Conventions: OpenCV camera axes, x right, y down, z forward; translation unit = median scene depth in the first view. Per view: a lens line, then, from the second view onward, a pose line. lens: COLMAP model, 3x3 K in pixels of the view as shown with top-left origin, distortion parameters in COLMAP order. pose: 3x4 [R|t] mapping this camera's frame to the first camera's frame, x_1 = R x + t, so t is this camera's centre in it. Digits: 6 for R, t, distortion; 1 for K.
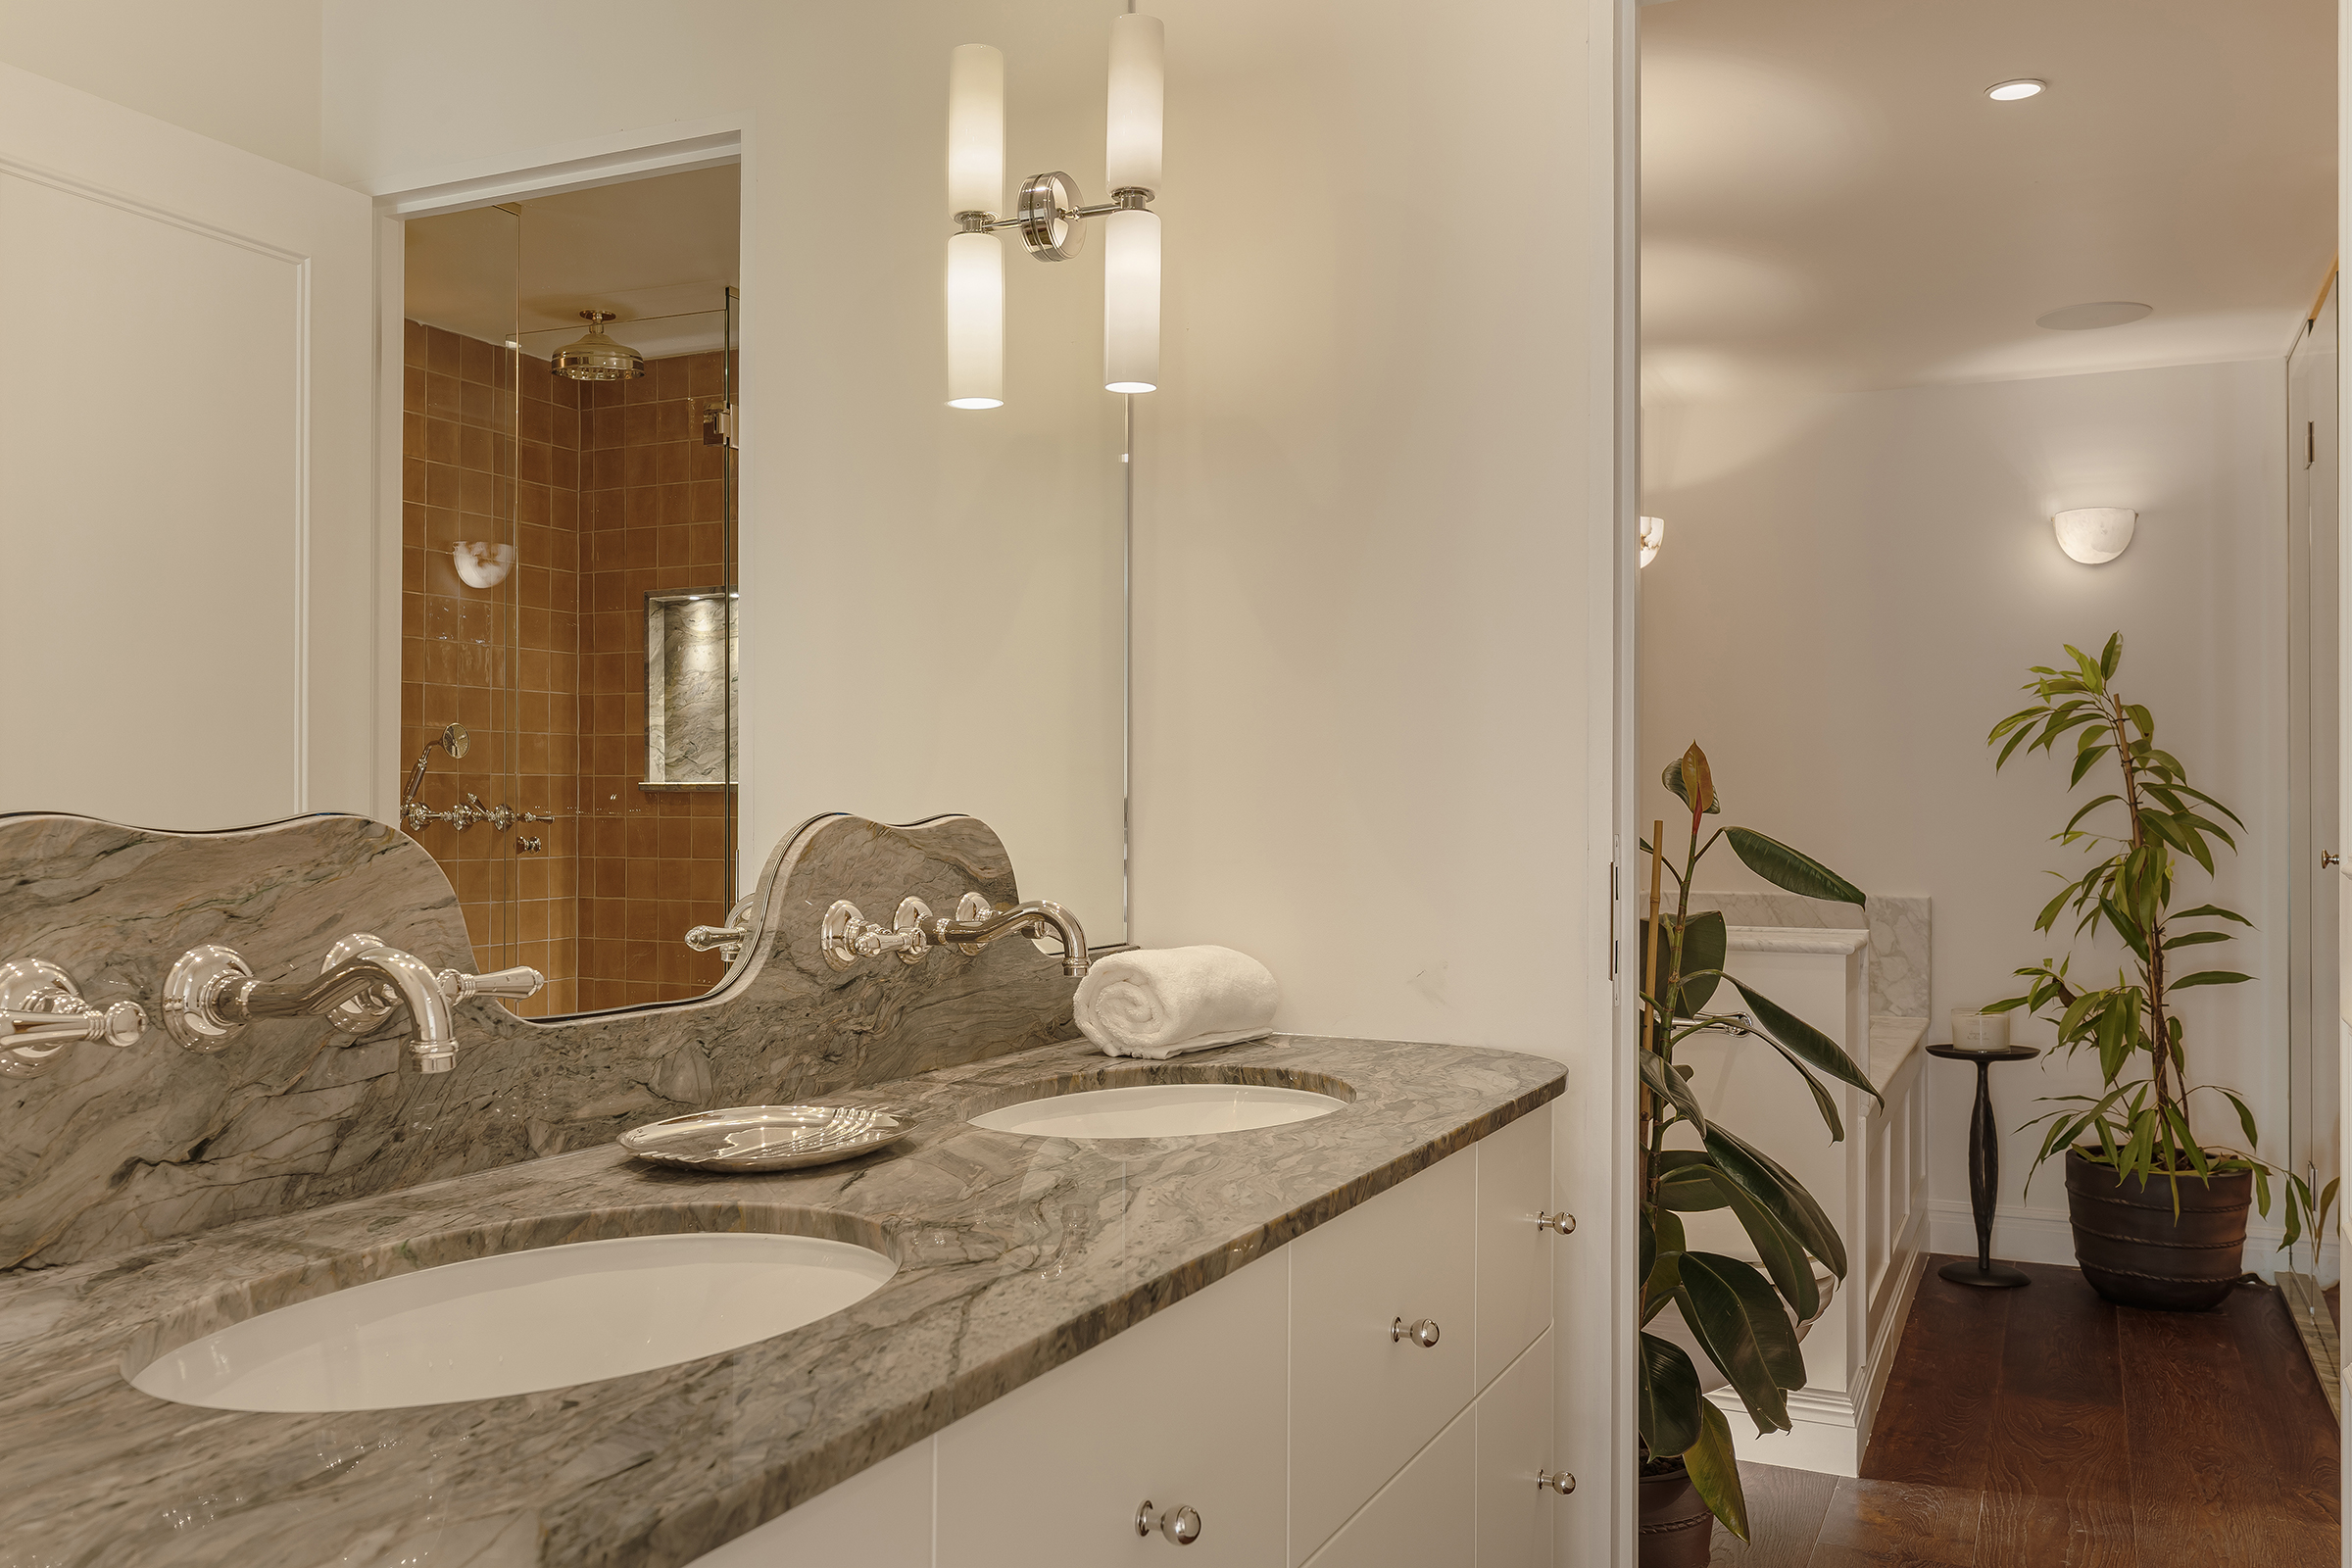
lens RADIAL K [[1933.2, 0, 1121.7], [0, 1933.2, 786.5], [0, 0, 1]] dist [0.012001, -0.022025]
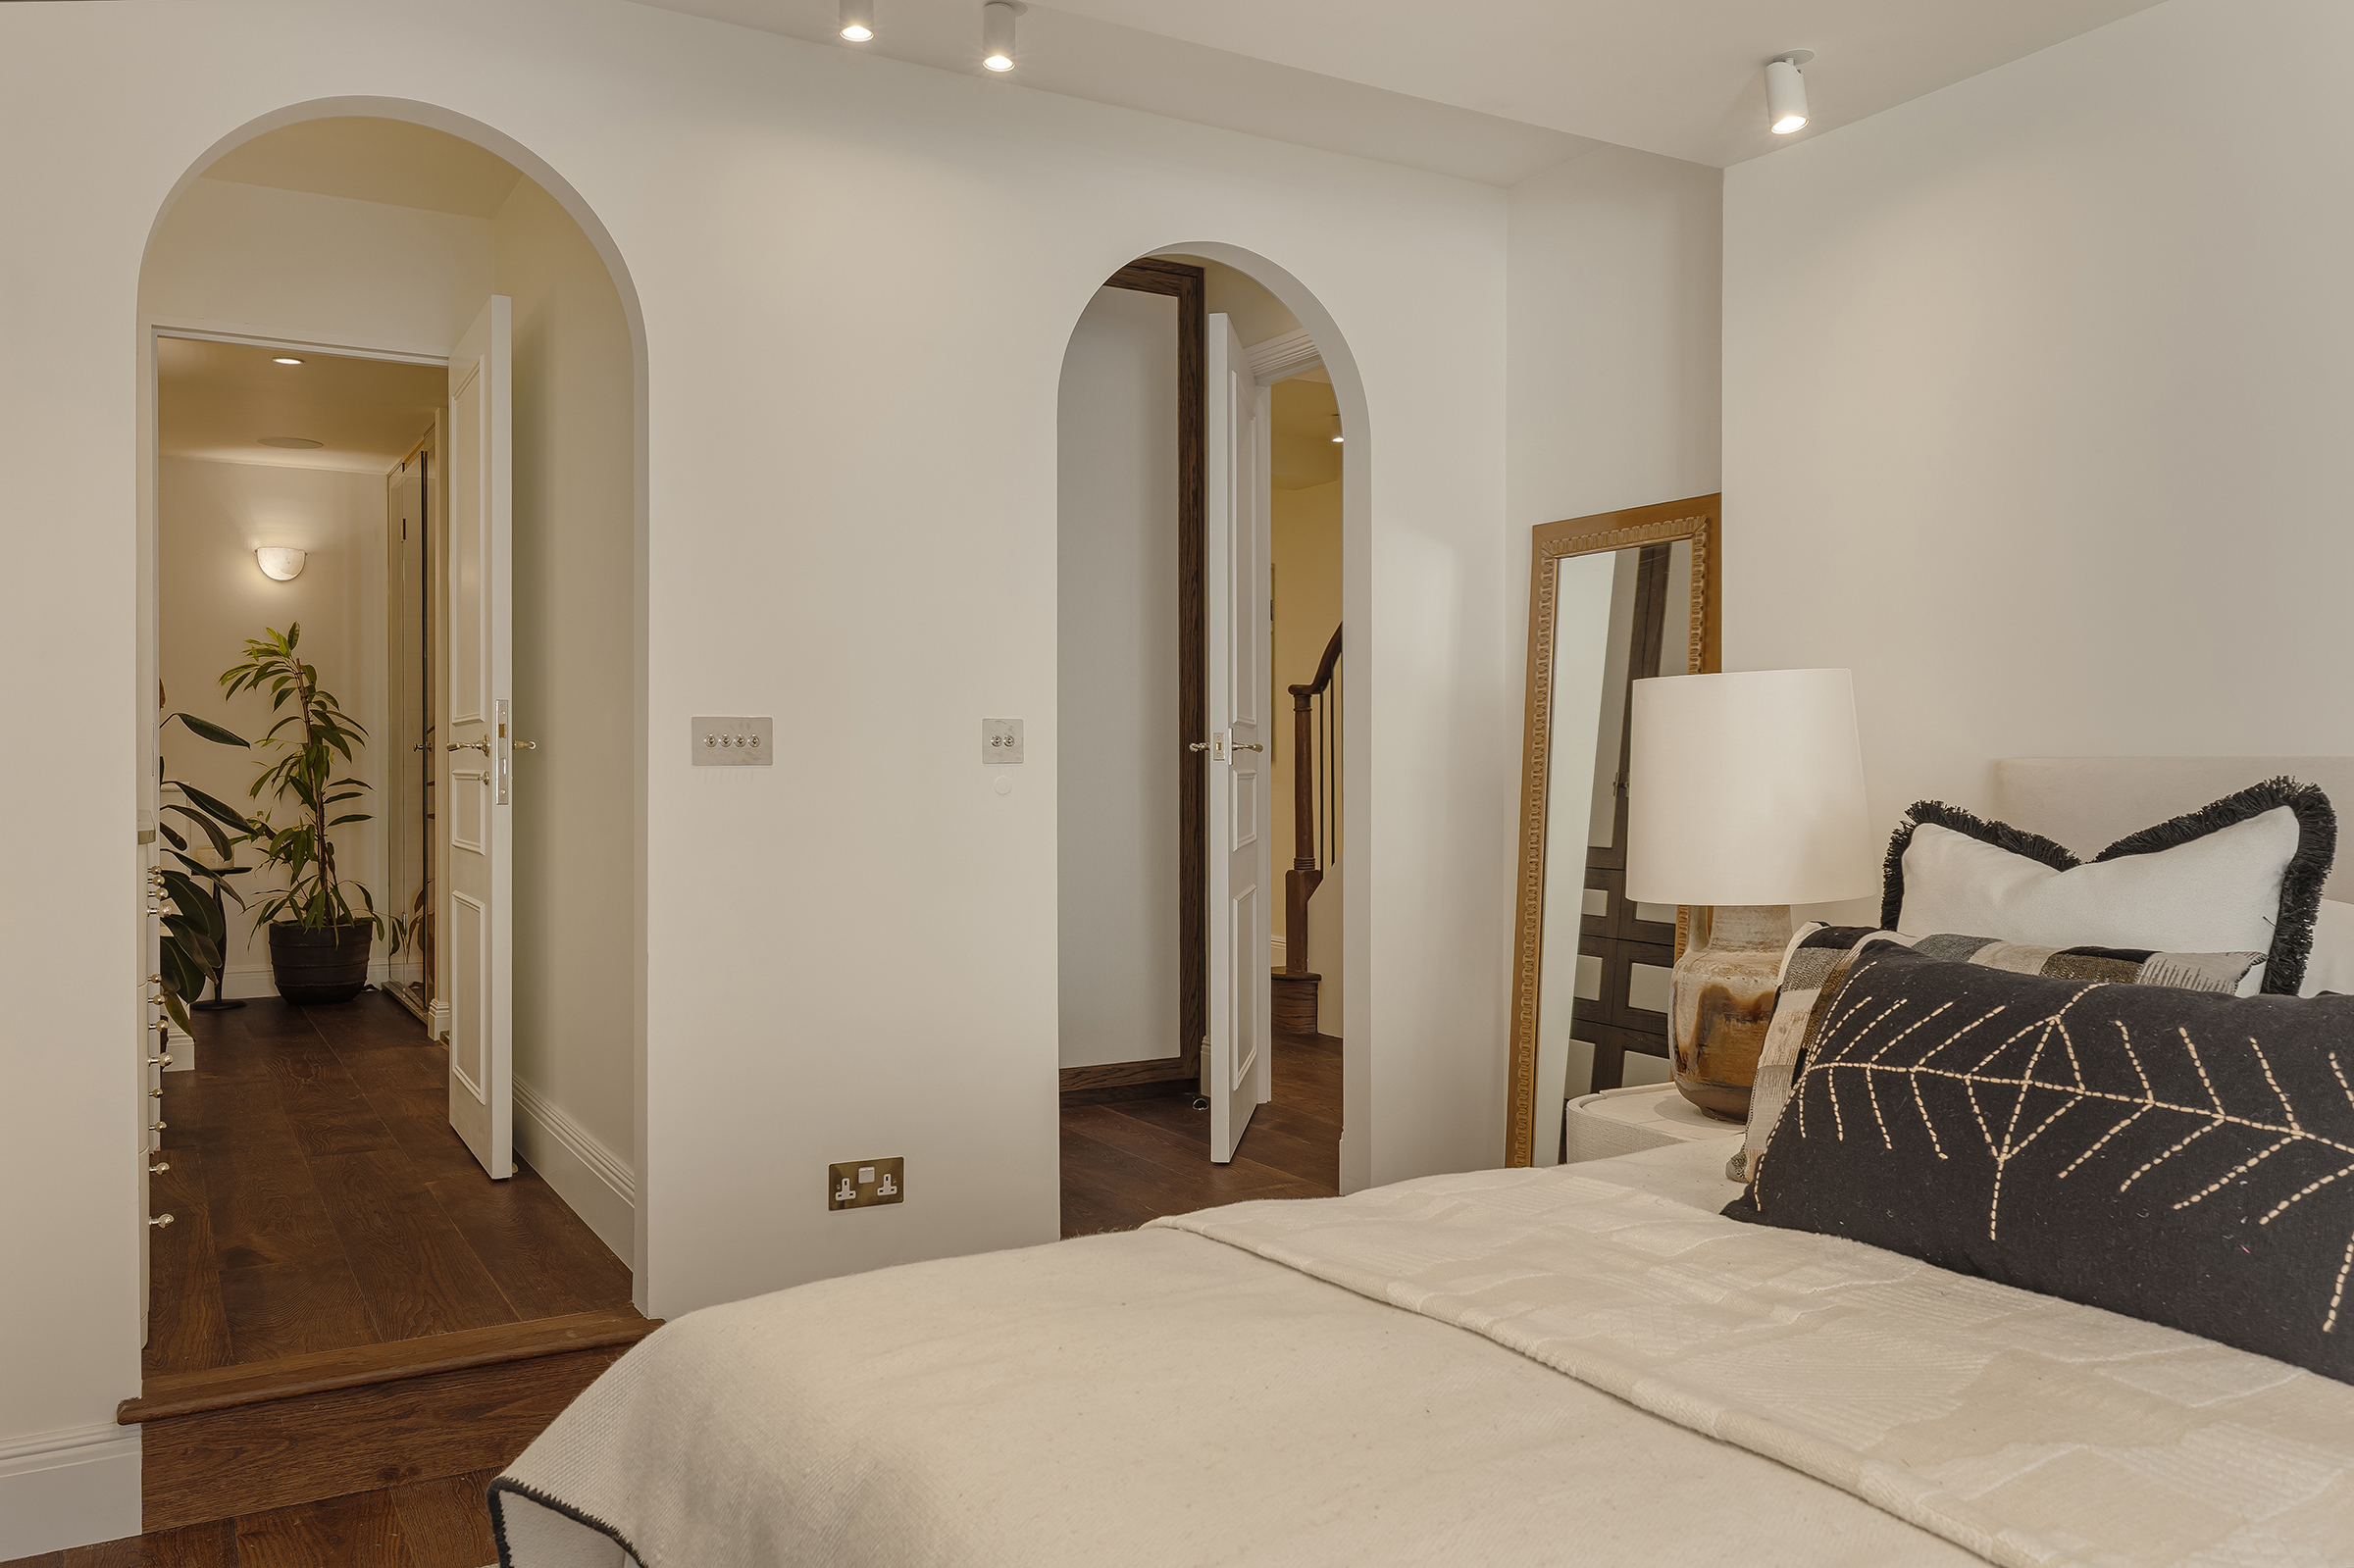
lens RADIAL K [[1767.3, 0, 1160.9], [0, 1767.3, 769.6], [0, 0, 1]] dist [0.002046, 0.001312]
pose [[0.556893, -0.008791, 0.830538, -0.369682], [-0.005946, 0.999876, 0.014570, 0.024210], [-0.830563, -0.013052, 0.556771, -0.521839]]
